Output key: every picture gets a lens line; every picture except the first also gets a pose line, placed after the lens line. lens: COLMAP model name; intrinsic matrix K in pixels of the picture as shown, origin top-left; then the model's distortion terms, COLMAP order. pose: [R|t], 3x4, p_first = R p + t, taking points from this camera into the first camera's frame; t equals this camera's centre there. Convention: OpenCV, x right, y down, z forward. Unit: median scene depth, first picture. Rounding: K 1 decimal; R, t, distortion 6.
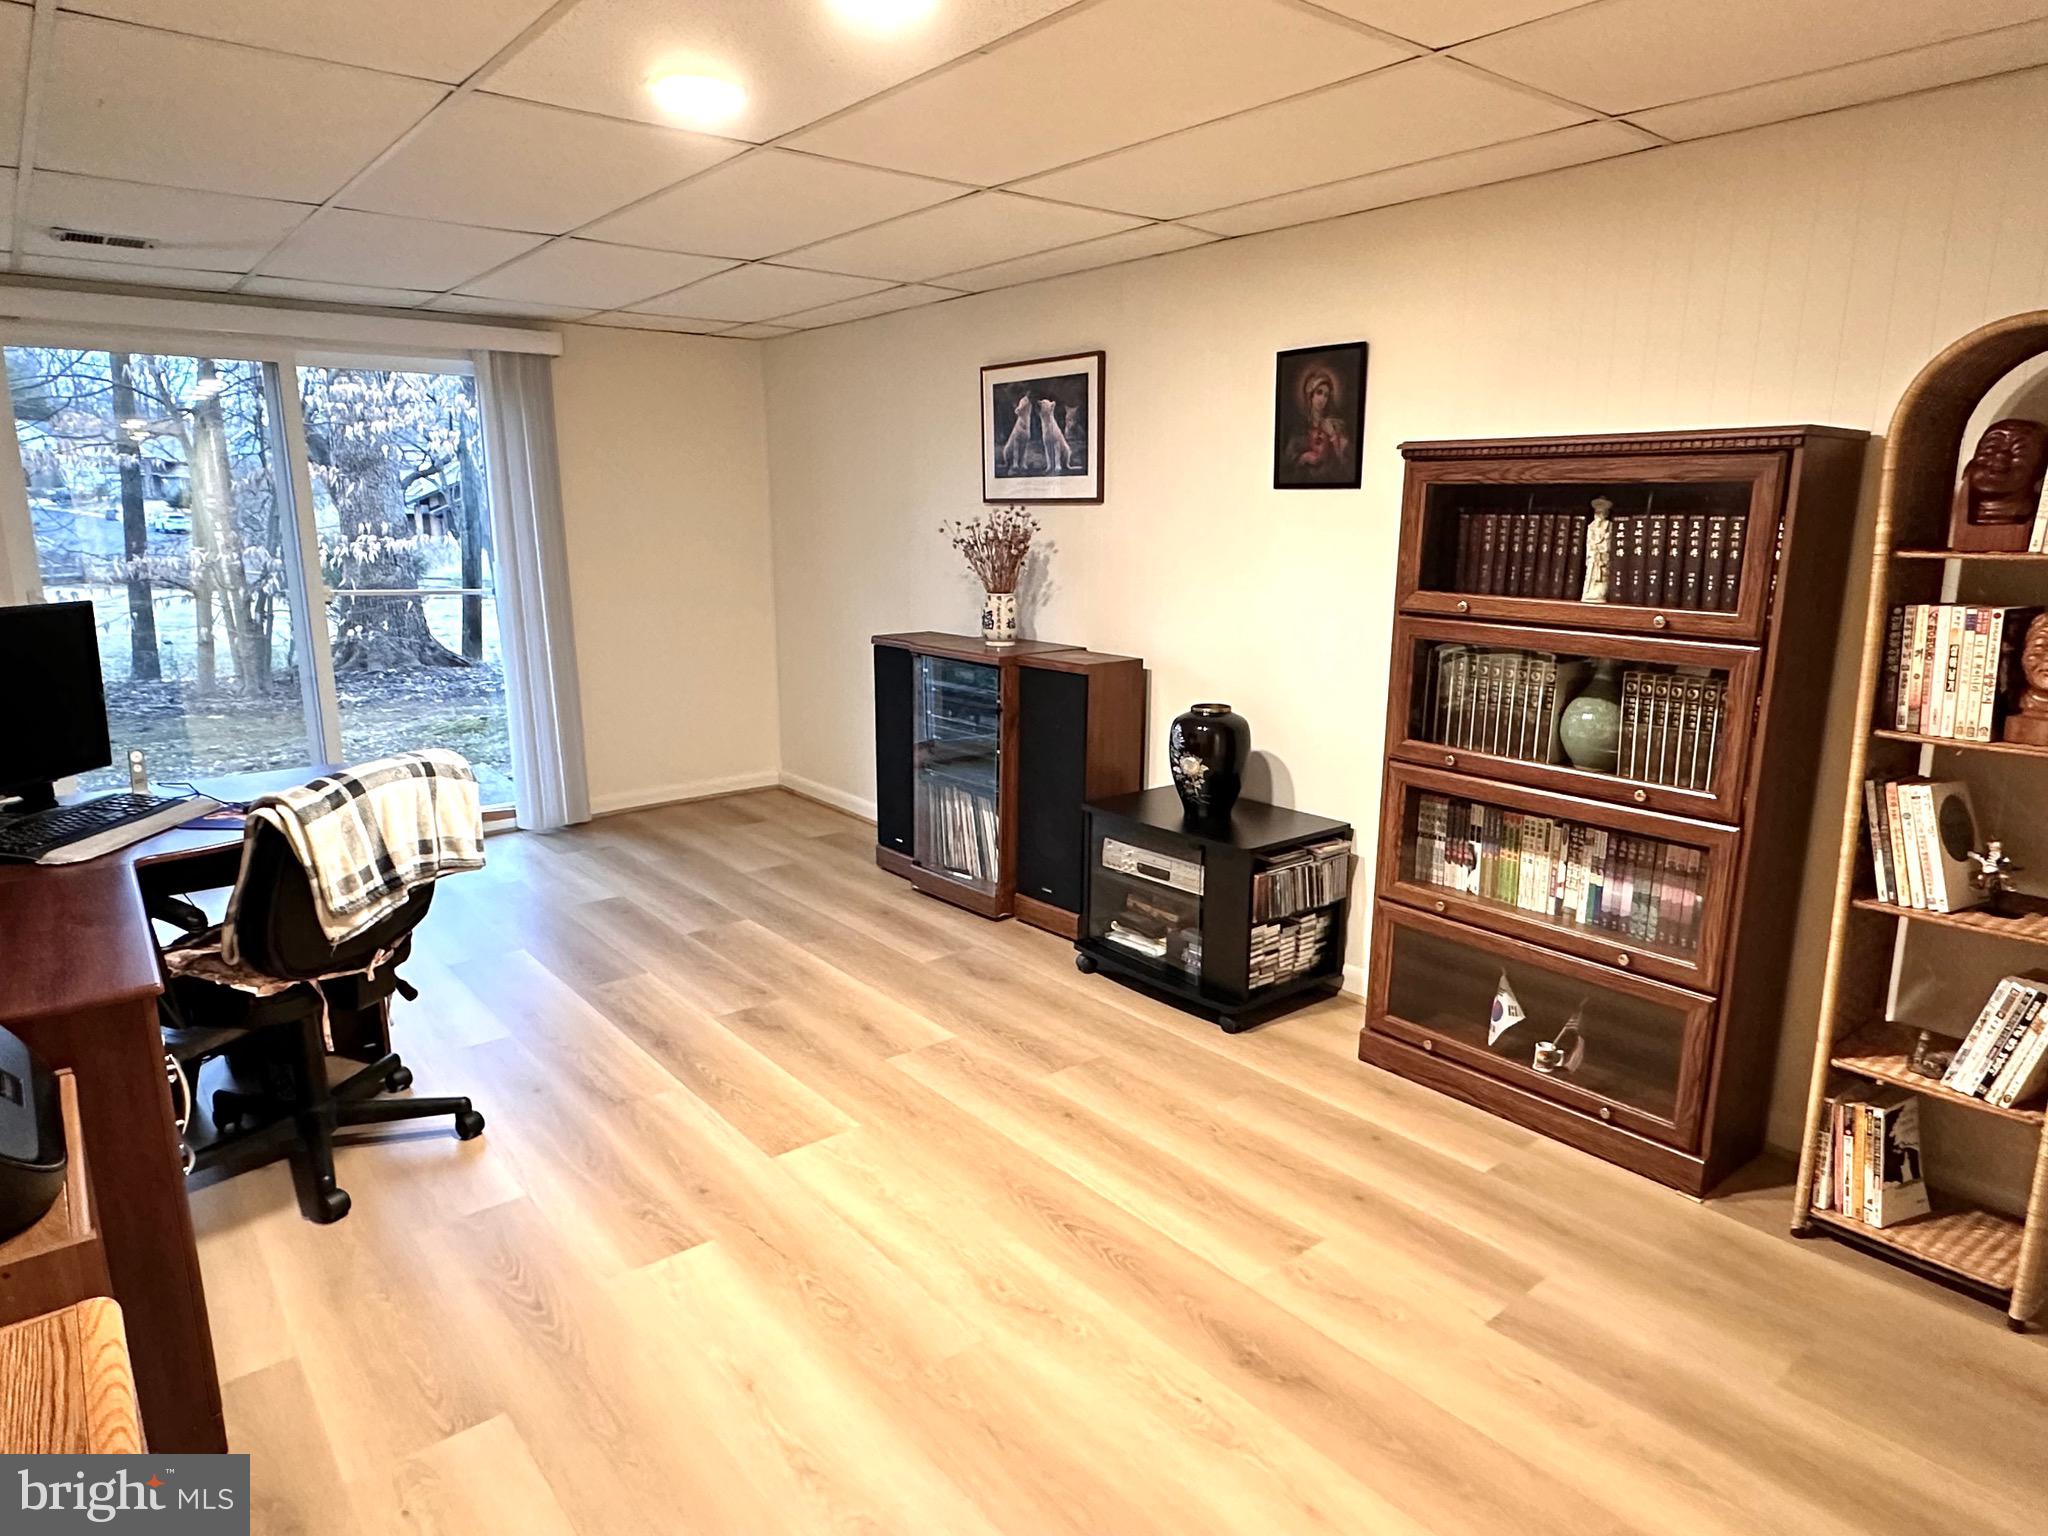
lens RADIAL K [[1245.4, 0, 1026.0], [0, 1245.4, 764.7], [0, 0, 1]] dist [0.001808, 0.000724]
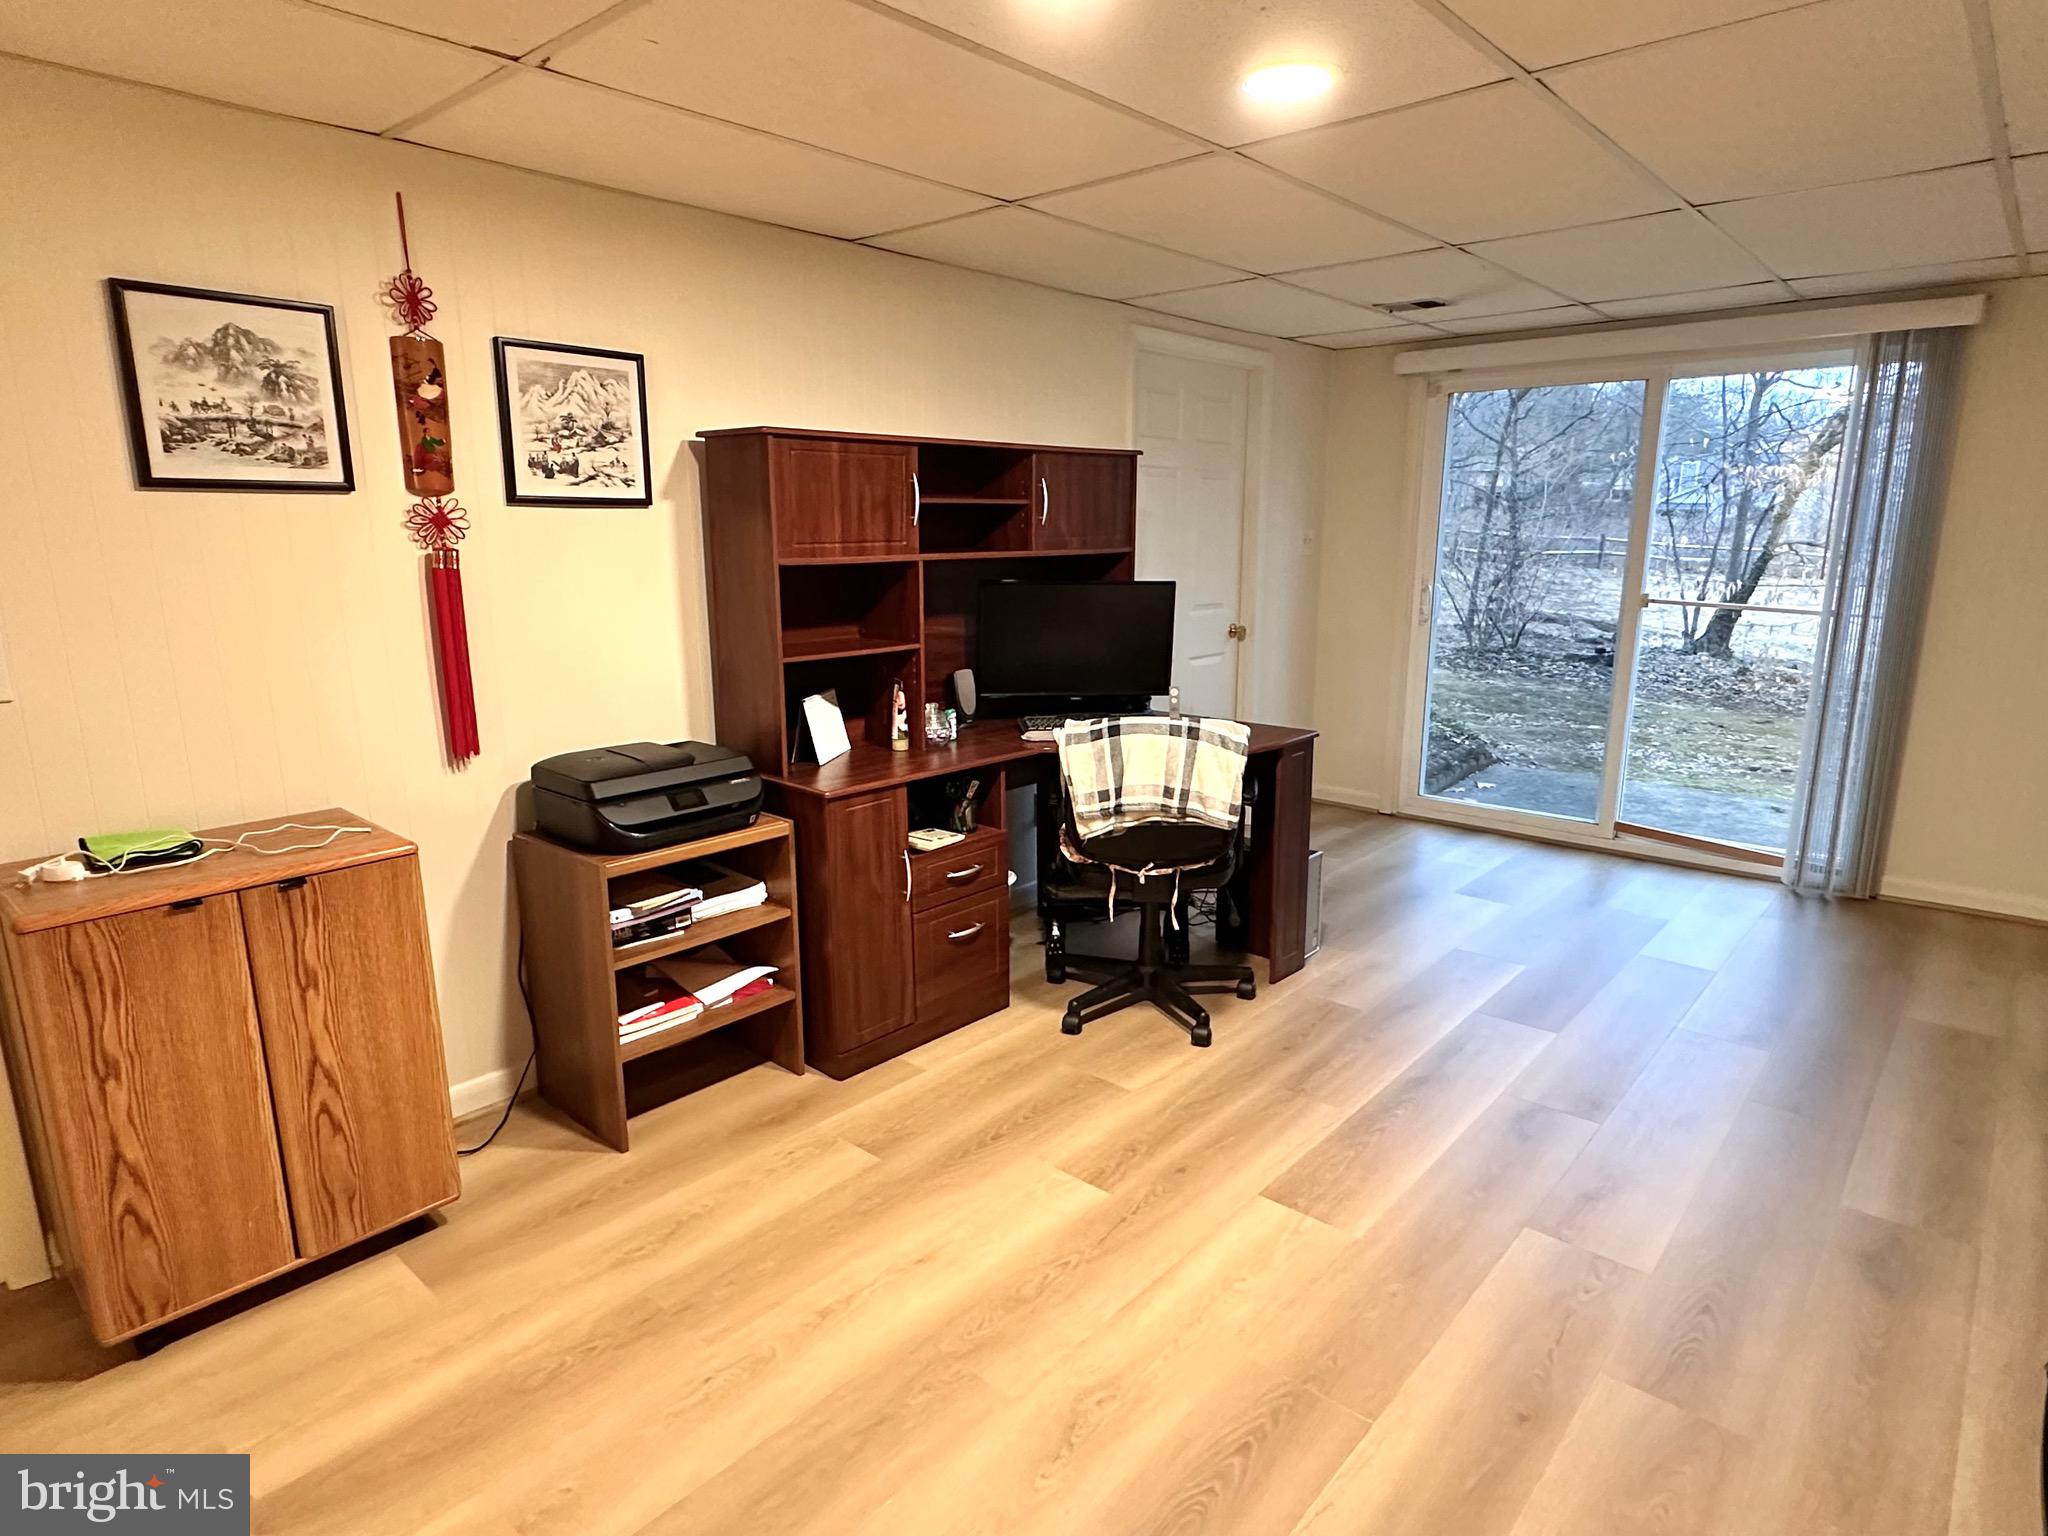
lens RADIAL K [[1143.1, 0, 1023.6], [0, 1143.1, 774.7], [0, 0, 1]] dist [0.007544, 0.000845]
pose [[0.153554, 0.209655, -0.965643, 0.618309], [-0.199594, 0.963670, 0.177488, -0.130162], [0.967772, 0.165483, 0.189821, 0.674257]]
